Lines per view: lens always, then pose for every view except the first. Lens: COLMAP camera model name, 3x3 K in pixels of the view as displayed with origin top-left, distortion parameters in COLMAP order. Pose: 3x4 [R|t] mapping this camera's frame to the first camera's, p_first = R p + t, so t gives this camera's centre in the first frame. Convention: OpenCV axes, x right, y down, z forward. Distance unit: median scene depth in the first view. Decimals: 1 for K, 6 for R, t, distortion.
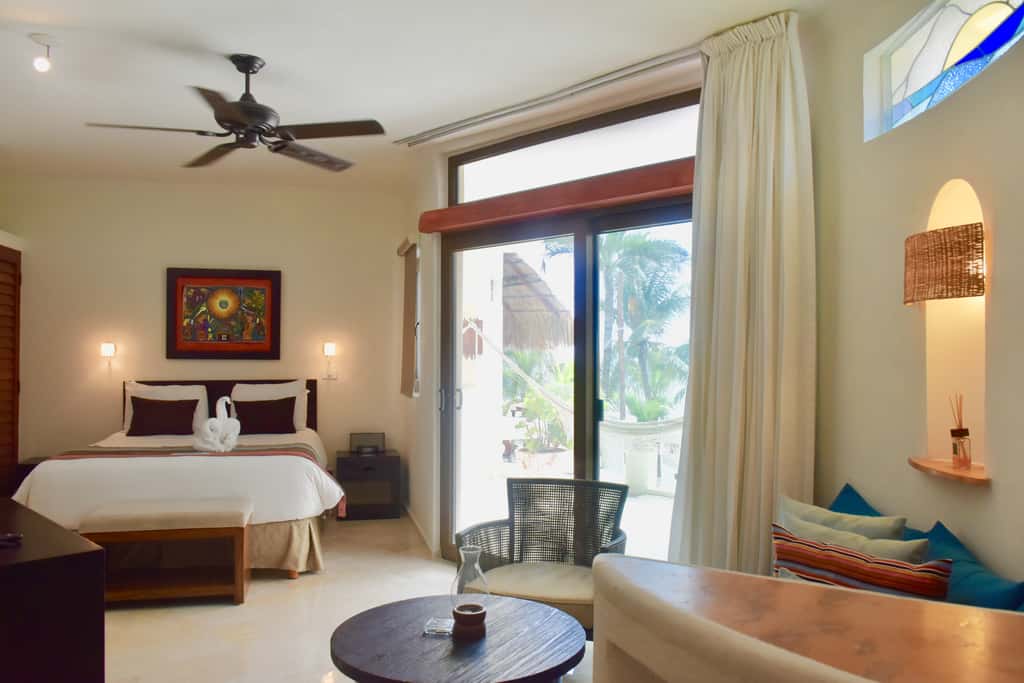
lens RADIAL K [[789.0, 0, 508.5], [0, 789.0, 340.6], [0, 0, 1]] dist [-0.019191, -0.002796]
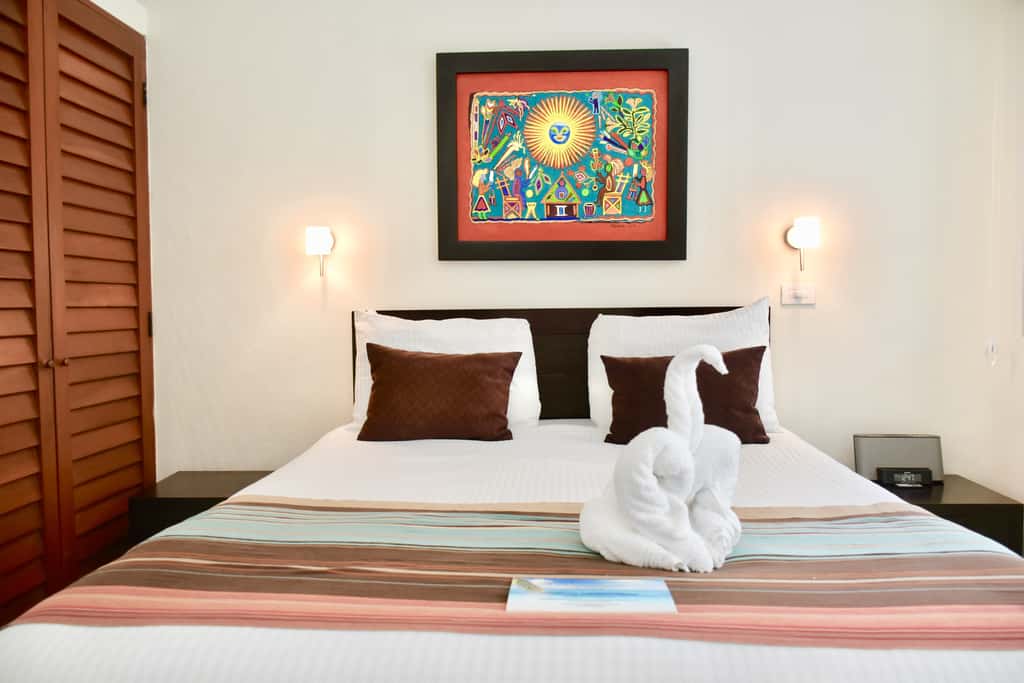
lens RADIAL K [[789.0, 0, 509.9], [0, 789.0, 340.6], [0, 0, 1]] dist [-0.019191, -0.002796]
pose [[0.962043, 0.004845, -0.272855, -0.273829], [0.012333, 0.998049, 0.061206, 0.041668], [0.272619, -0.062248, 0.960106, 0.577667]]
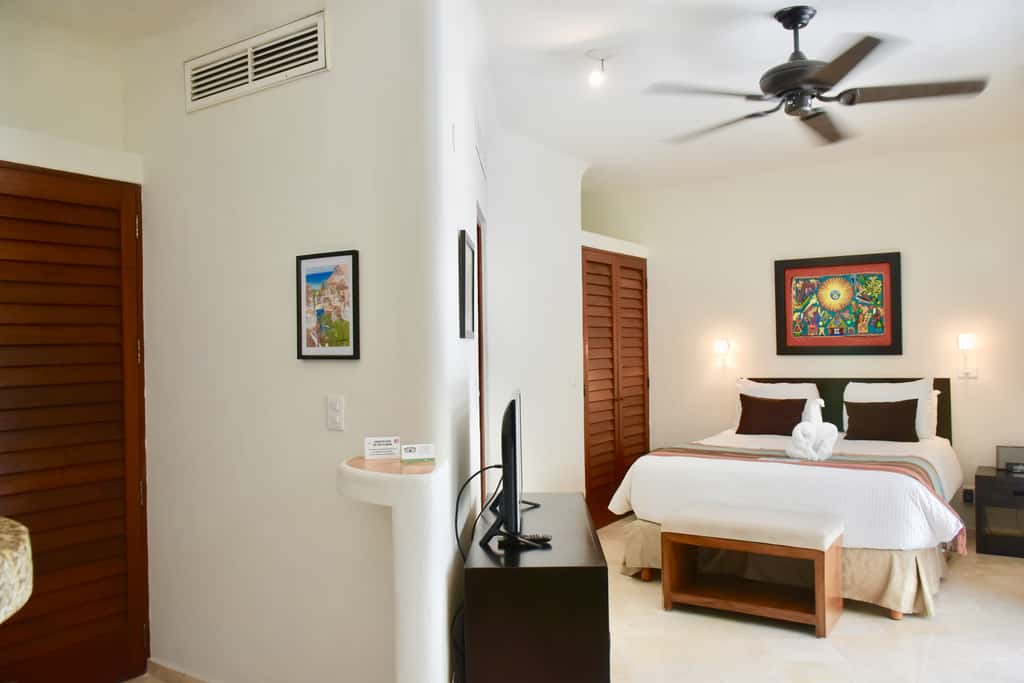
lens RADIAL K [[789.0, 0, 508.6], [0, 789.0, 343.7], [0, 0, 1]] dist [-0.019191, -0.002796]
pose [[0.687955, -0.017762, -0.725536, 0.038908], [0.030082, 0.999539, 0.004054, -0.004743], [0.725129, -0.024615, 0.688173, 0.097854]]
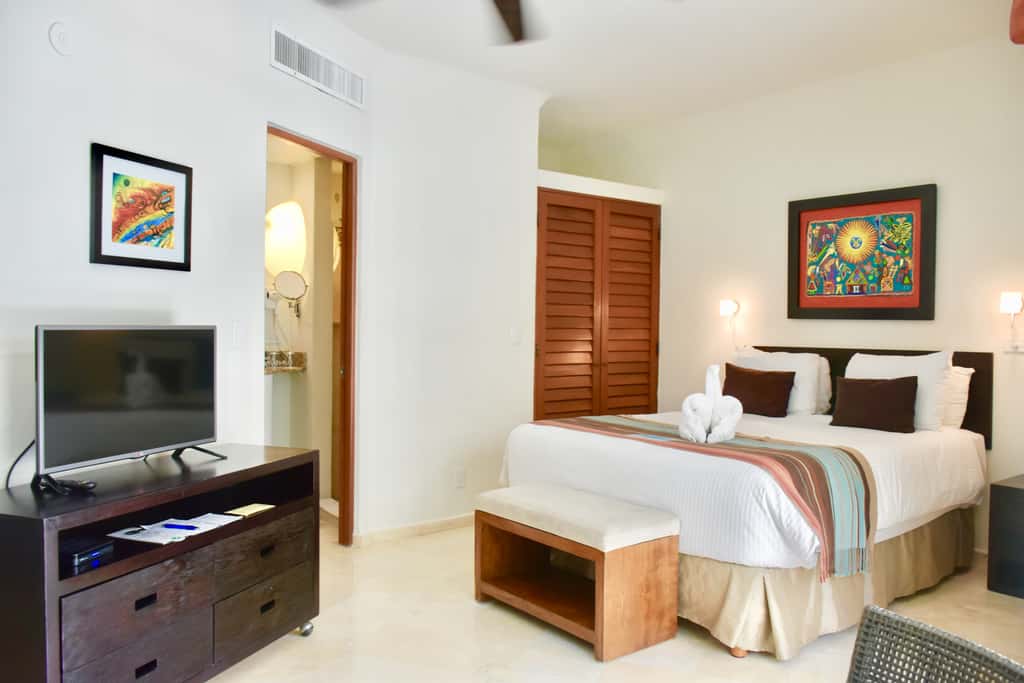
lens RADIAL K [[789.0, 0, 509.4], [0, 789.0, 342.0], [0, 0, 1]] dist [-0.019191, -0.002796]
pose [[0.423490, 0.024052, -0.905582, 0.156625], [0.001865, 0.999622, 0.027422, 0.024382], [0.905899, -0.013302, 0.423285, 0.418162]]
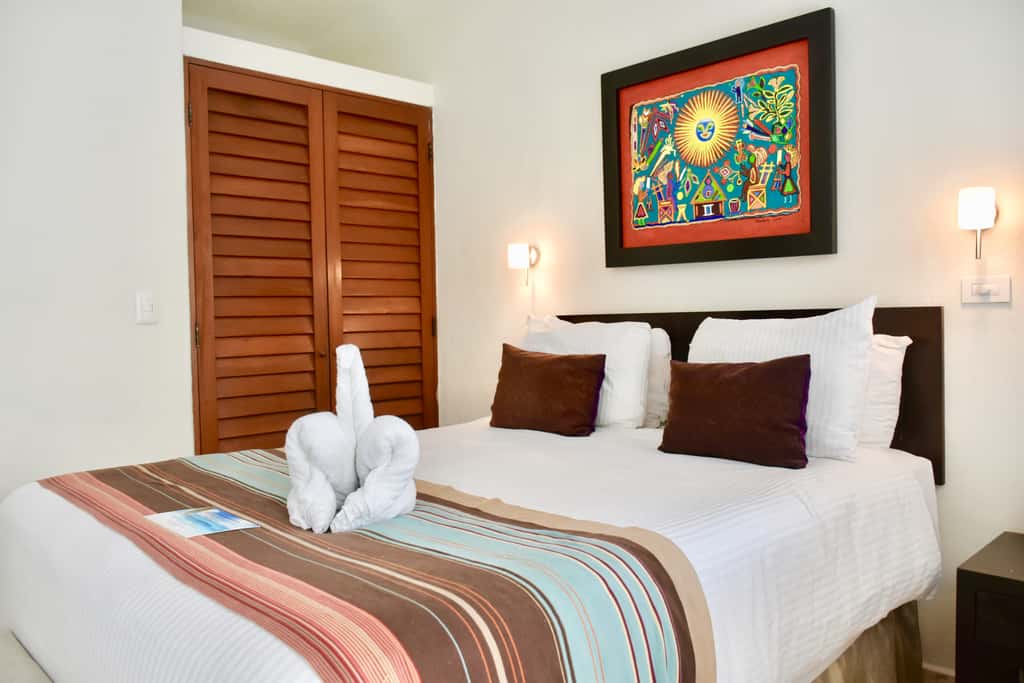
lens RADIAL K [[789.0, 0, 508.3], [0, 789.0, 339.2], [0, 0, 1]] dist [-0.019191, -0.002796]
pose [[0.512884, 0.015503, -0.858318, -0.055231], [0.032132, 0.998790, 0.037240, 0.046708], [0.857856, -0.046679, 0.511766, 0.702819]]
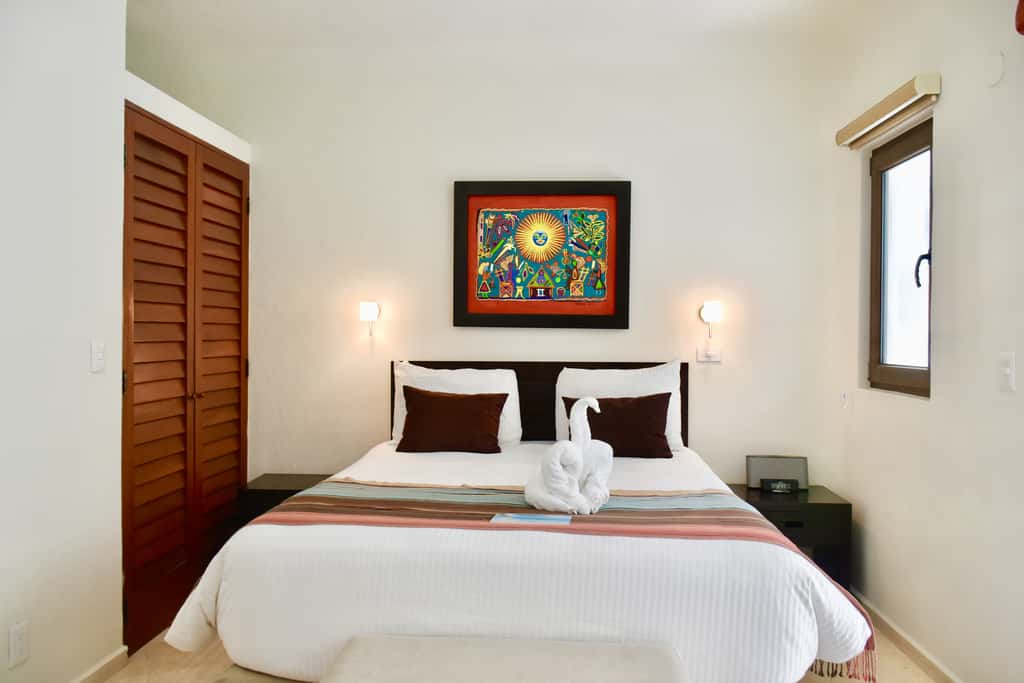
lens RADIAL K [[789.0, 0, 510.5], [0, 789.0, 339.8], [0, 0, 1]] dist [-0.019191, -0.002796]
pose [[0.956329, 0.008266, -0.292176, -0.206626], [-0.001659, 0.999737, 0.022852, 0.019298], [0.292288, -0.021370, 0.956092, 0.408114]]
